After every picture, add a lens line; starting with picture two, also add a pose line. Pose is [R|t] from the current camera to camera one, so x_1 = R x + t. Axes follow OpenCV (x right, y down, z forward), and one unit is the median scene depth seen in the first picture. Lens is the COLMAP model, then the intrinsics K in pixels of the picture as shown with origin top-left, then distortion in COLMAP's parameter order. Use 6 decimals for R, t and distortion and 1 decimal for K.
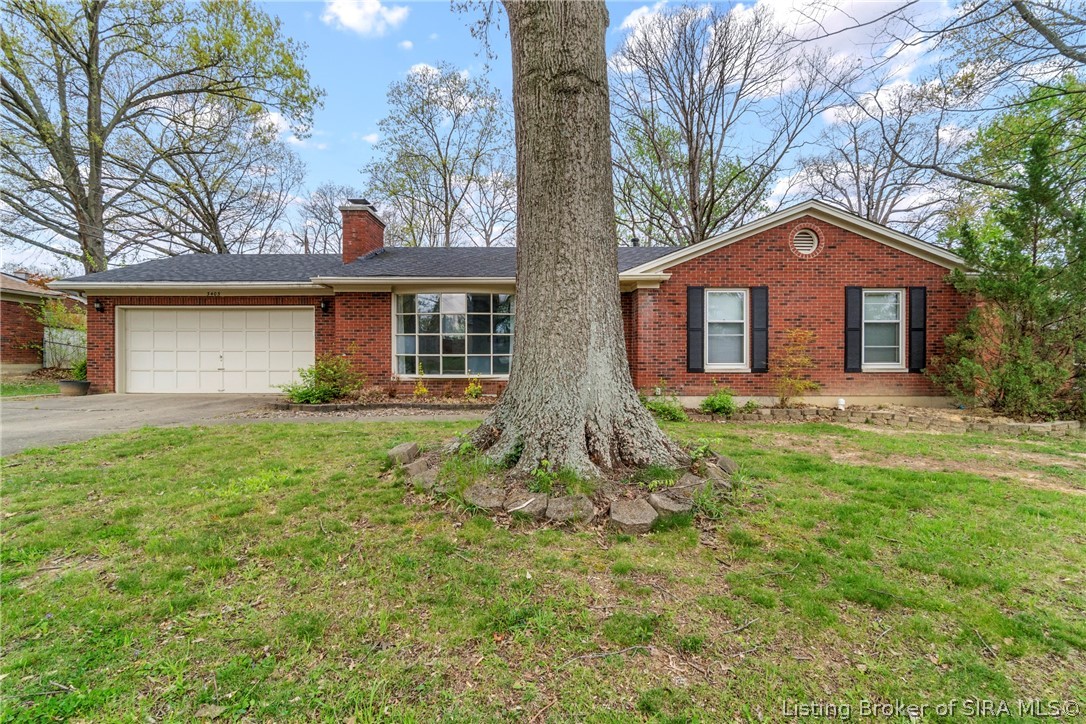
lens RADIAL K [[468.5, 0, 539.7], [0, 468.5, 369.8], [0, 0, 1]] dist [-0.004018, 0.001071]
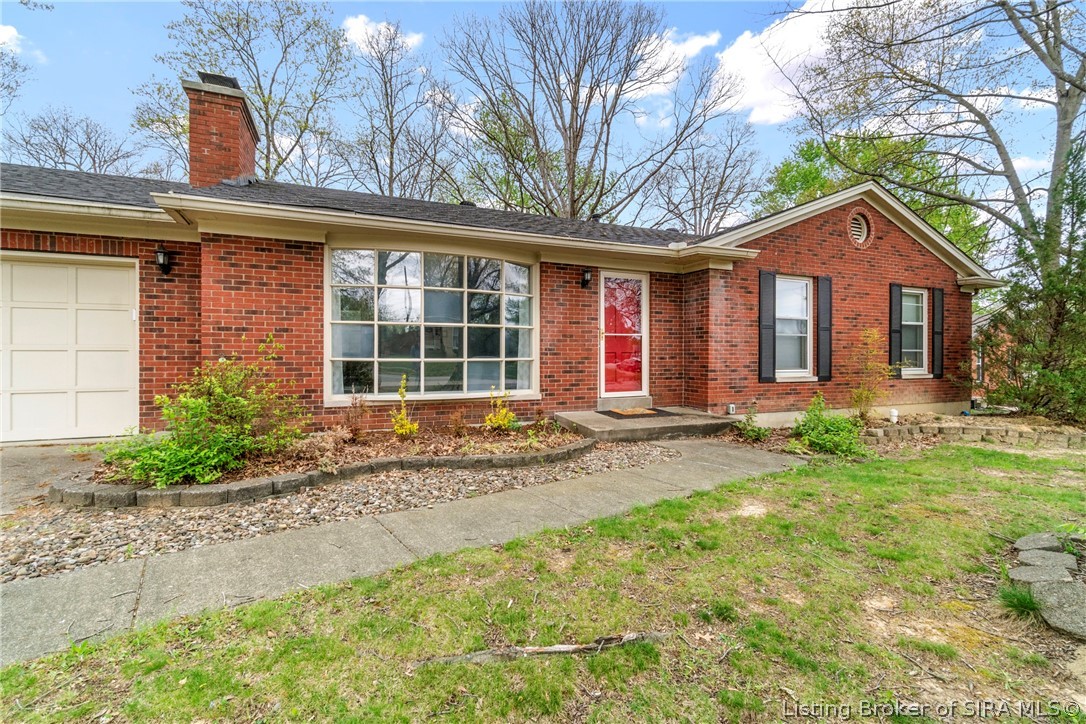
lens RADIAL K [[468.5, 0, 536.5], [0, 468.5, 361.4], [0, 0, 1]] dist [-0.004018, 0.001071]
pose [[0.924973, -0.002091, 0.380027, -0.302254], [0.005309, 0.999958, -0.007421, -0.024521], [-0.379996, 0.008882, 0.924945, 0.414827]]
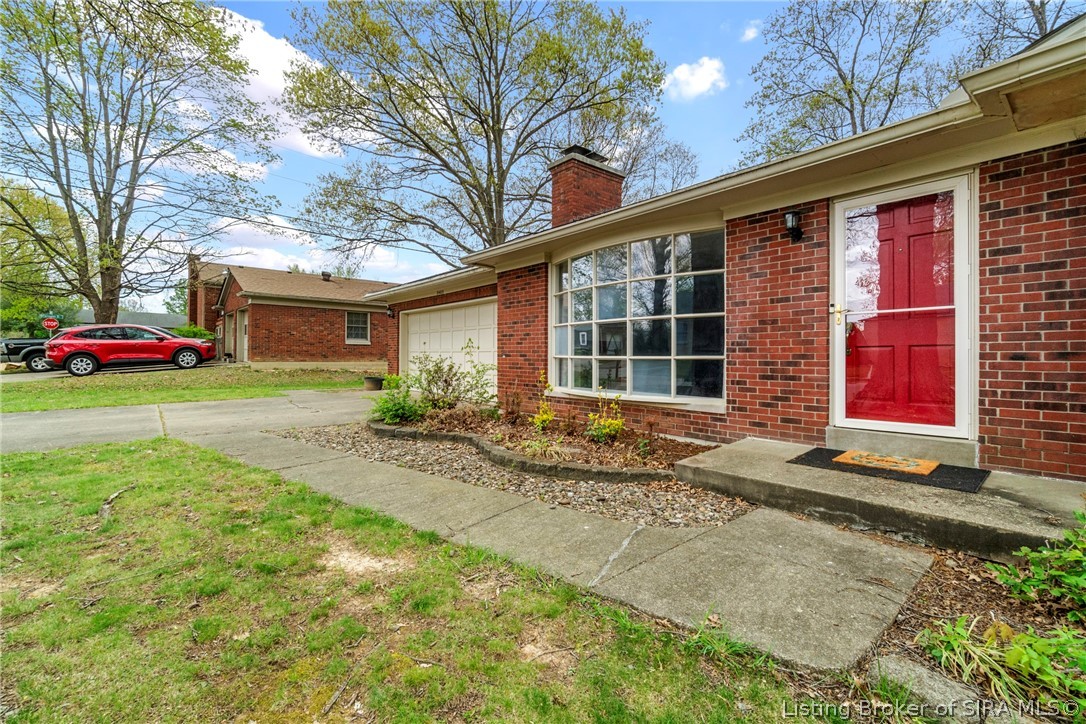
lens RADIAL K [[468.5, 0, 538.6], [0, 468.5, 365.6], [0, 0, 1]] dist [-0.004018, 0.001071]
pose [[0.636534, 0.019404, -0.771005, 0.196054], [-0.017746, 0.999787, 0.010511, -0.026057], [0.771045, 0.006991, 0.636743, 0.578108]]
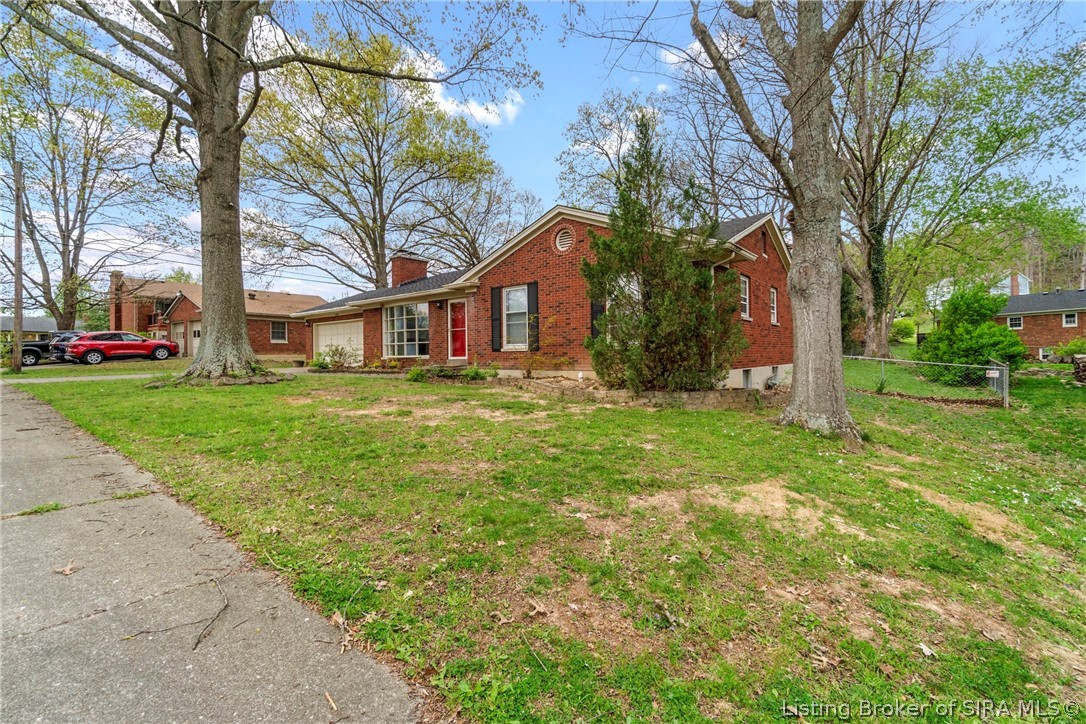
lens RADIAL K [[468.5, 0, 539.4], [0, 468.5, 356.5], [0, 0, 1]] dist [-0.004018, 0.001071]
pose [[0.777604, -0.008519, -0.628697, 1.222200], [0.001610, 0.999932, -0.011558, 0.034006], [0.628752, 0.007975, 0.777565, 0.038198]]
